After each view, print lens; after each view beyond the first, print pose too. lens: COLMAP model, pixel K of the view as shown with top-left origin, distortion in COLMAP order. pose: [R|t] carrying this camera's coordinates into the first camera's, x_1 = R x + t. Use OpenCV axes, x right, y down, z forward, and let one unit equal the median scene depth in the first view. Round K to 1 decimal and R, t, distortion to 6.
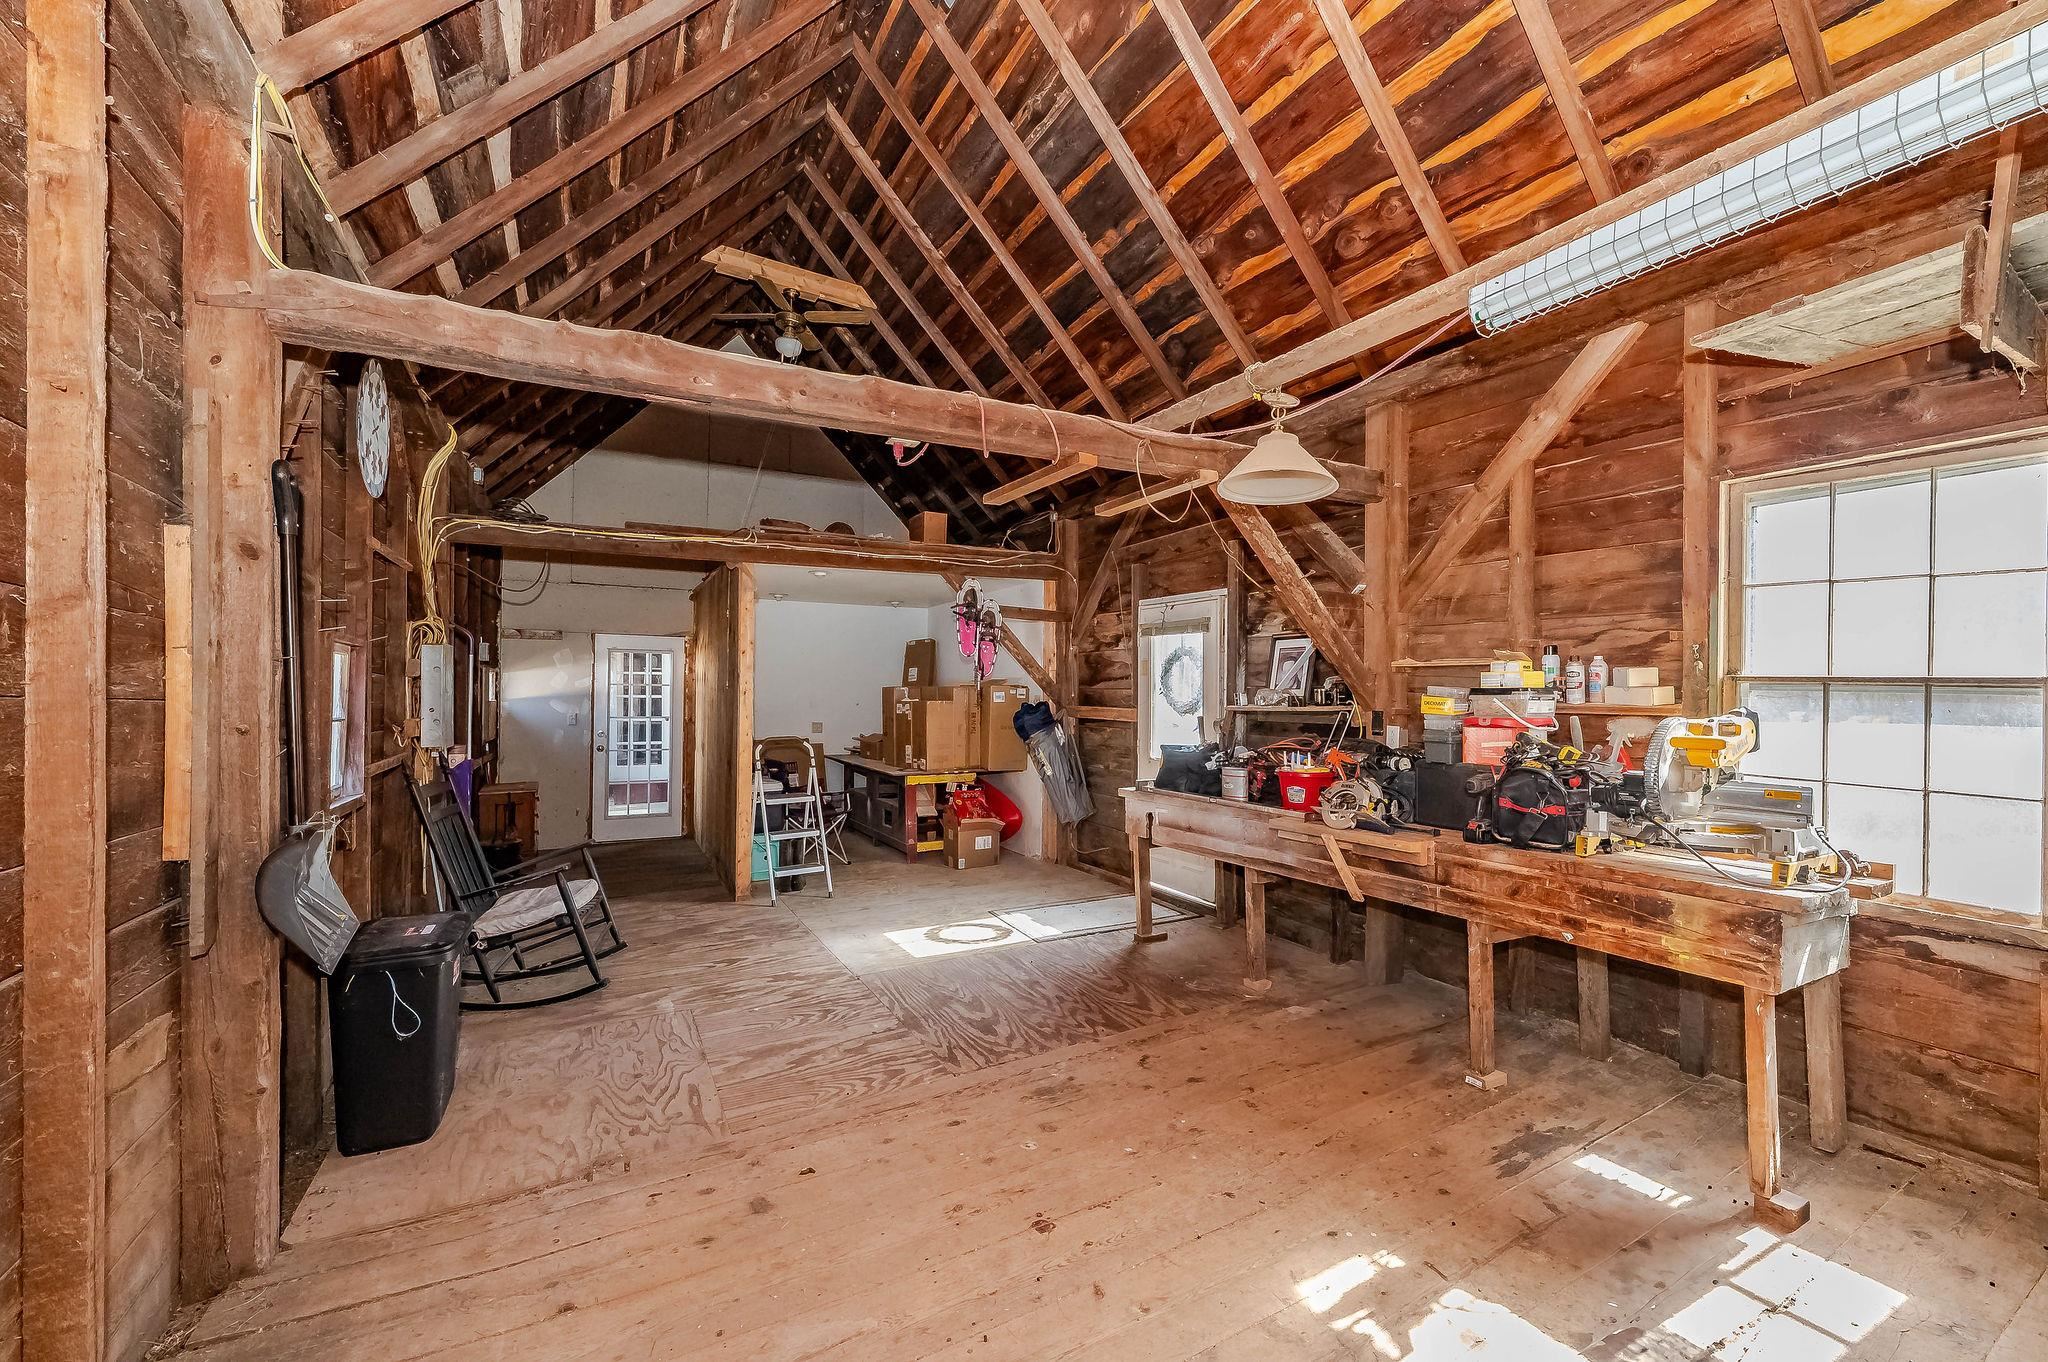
lens RADIAL K [[827.8, 0, 1025.6], [0, 827.8, 674.2], [0, 0, 1]] dist [0.001038, -0.000098]
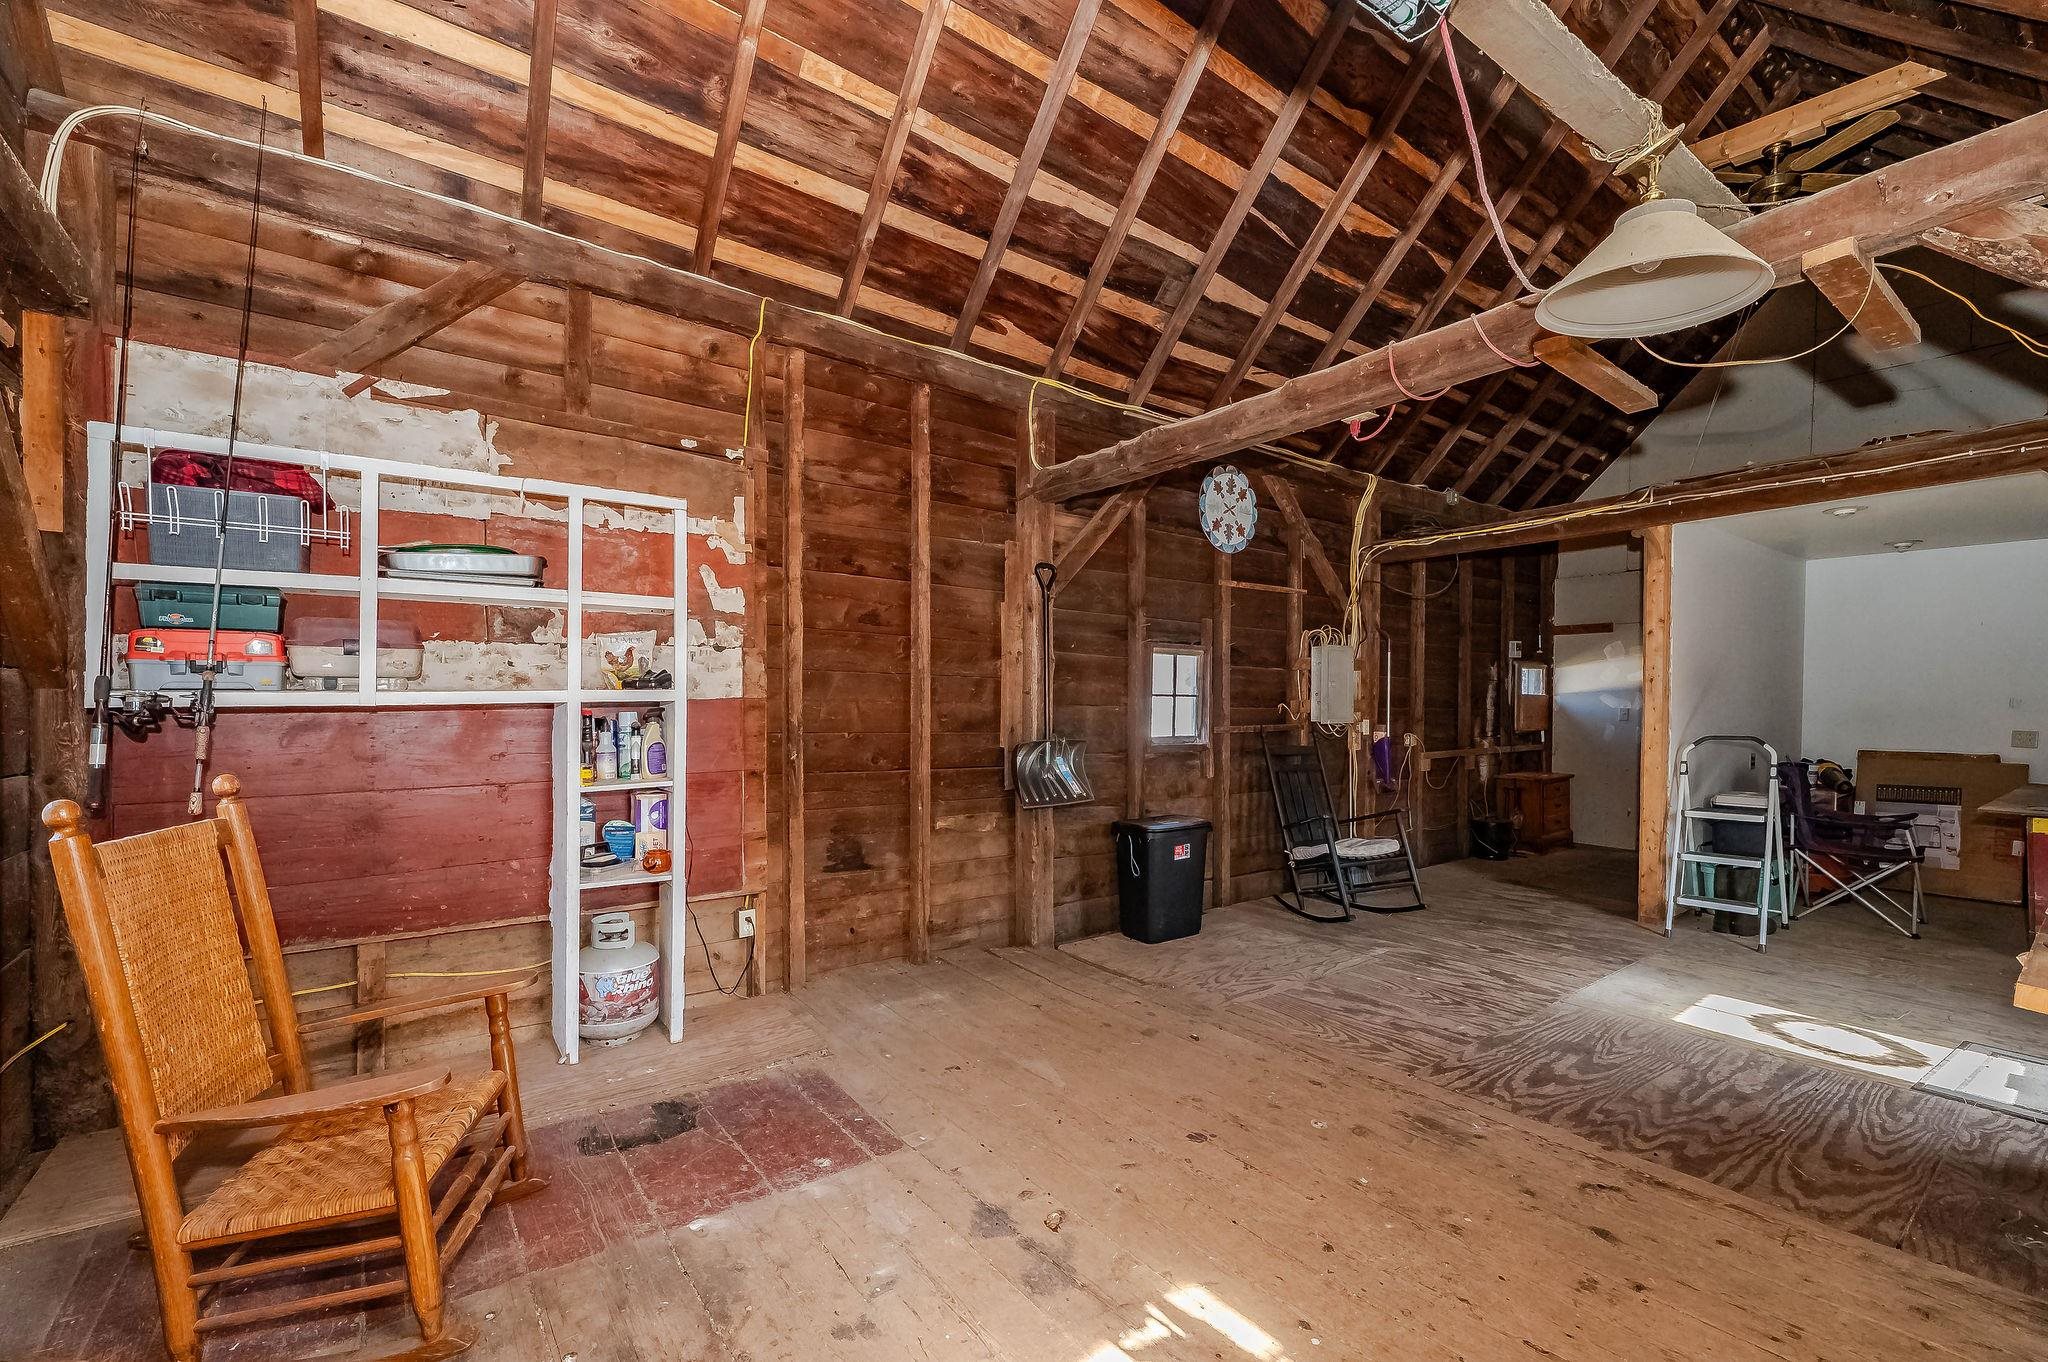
lens RADIAL K [[854.9, 0, 1024.0], [0, 854.9, 681.0], [0, 0, 1]] dist [0.000285, -0.000070]
pose [[0.135304, -0.019900, -0.990604, 0.653704], [0.018142, 0.999680, -0.017604, 0.040461], [0.990638, -0.015589, 0.135622, 0.358396]]
